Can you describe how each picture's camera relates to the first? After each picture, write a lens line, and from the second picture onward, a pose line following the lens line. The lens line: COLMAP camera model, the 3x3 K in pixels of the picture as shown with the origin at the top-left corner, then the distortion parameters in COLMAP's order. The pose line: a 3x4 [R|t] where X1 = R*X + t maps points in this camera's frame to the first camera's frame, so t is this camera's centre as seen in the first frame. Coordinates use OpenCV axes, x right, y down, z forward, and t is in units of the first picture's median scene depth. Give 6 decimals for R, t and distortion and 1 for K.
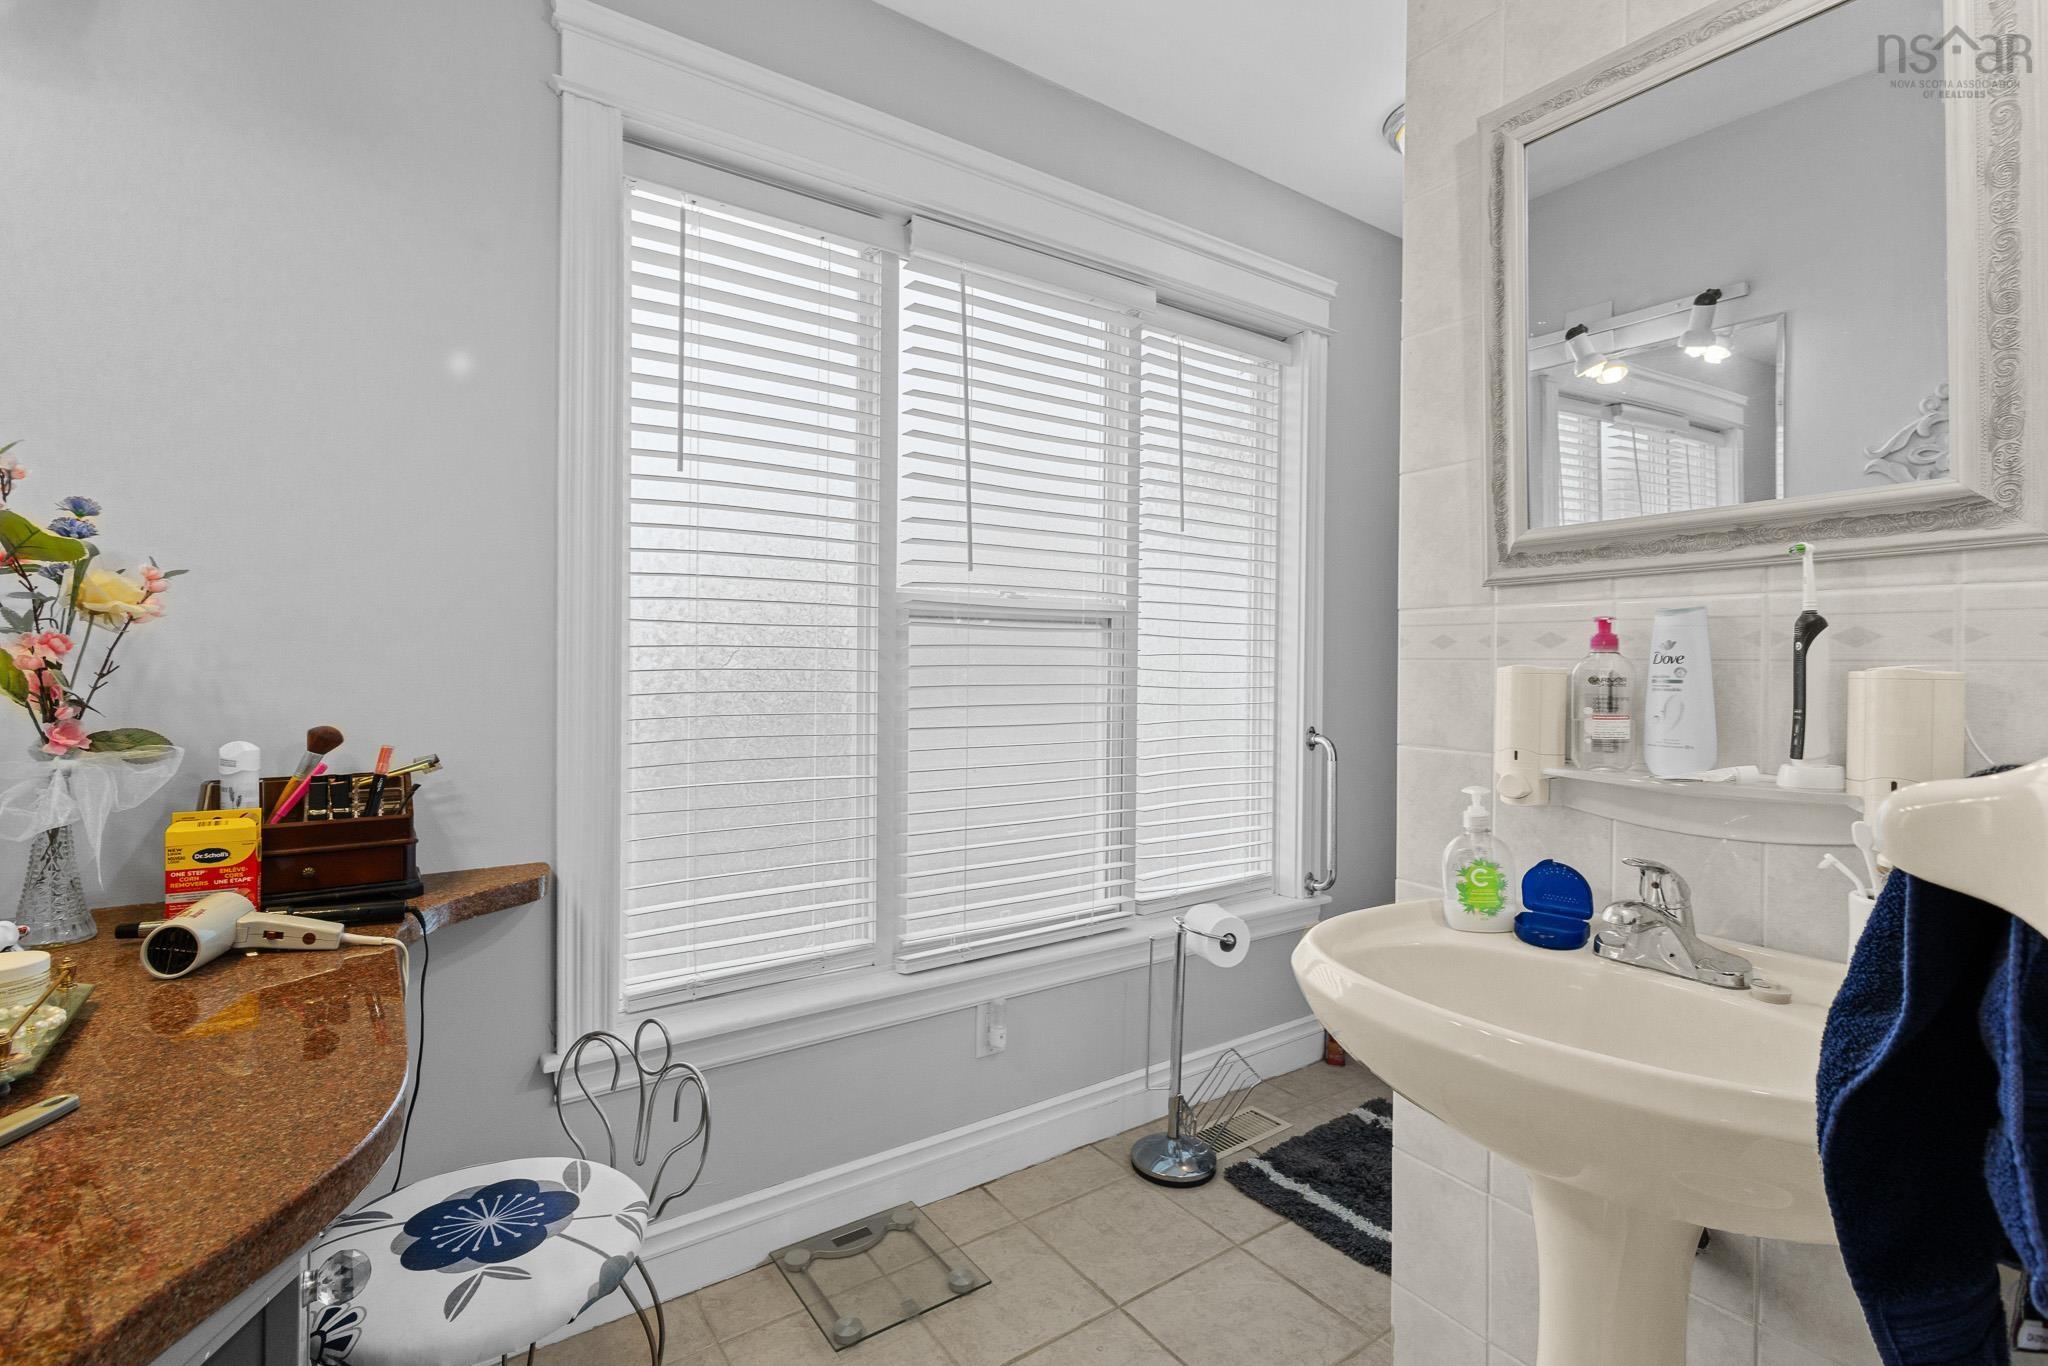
lens RADIAL K [[941.1, 0, 1024.0], [0, 941.1, 670.0], [0, 0, 1]] dist [0.011728, 0.000221]
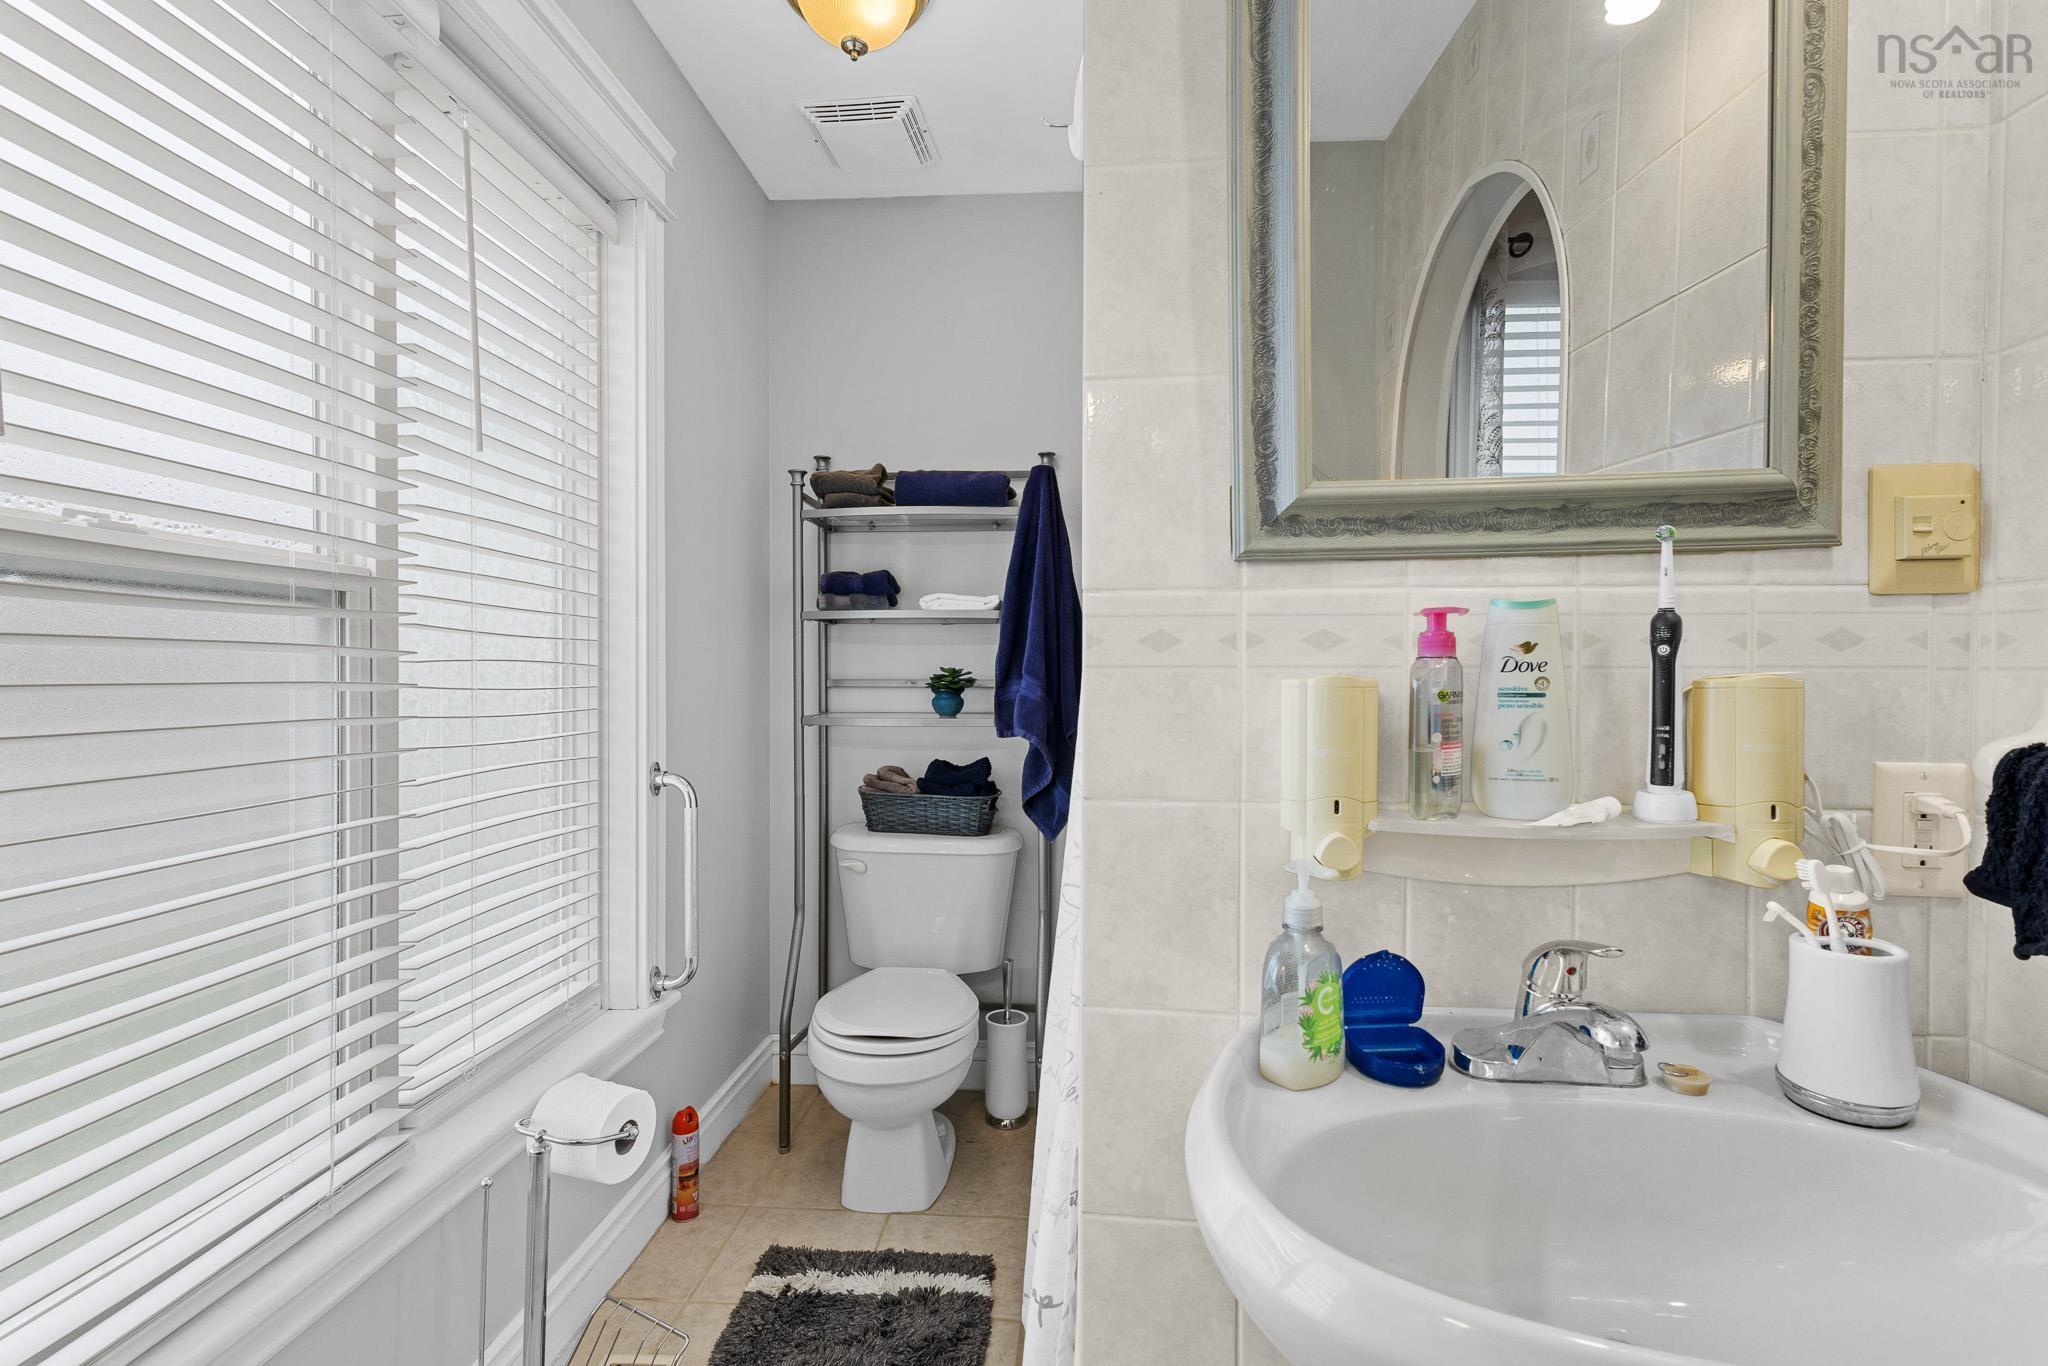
lens RADIAL K [[941.1, 0, 1022.1], [0, 941.1, 679.9], [0, 0, 1]] dist [0.011728, 0.000221]
pose [[0.636481, -0.014152, 0.771163, -0.150857], [0.011762, 0.999893, 0.008642, -0.010678], [-0.771203, 0.003570, 0.636580, 0.746797]]
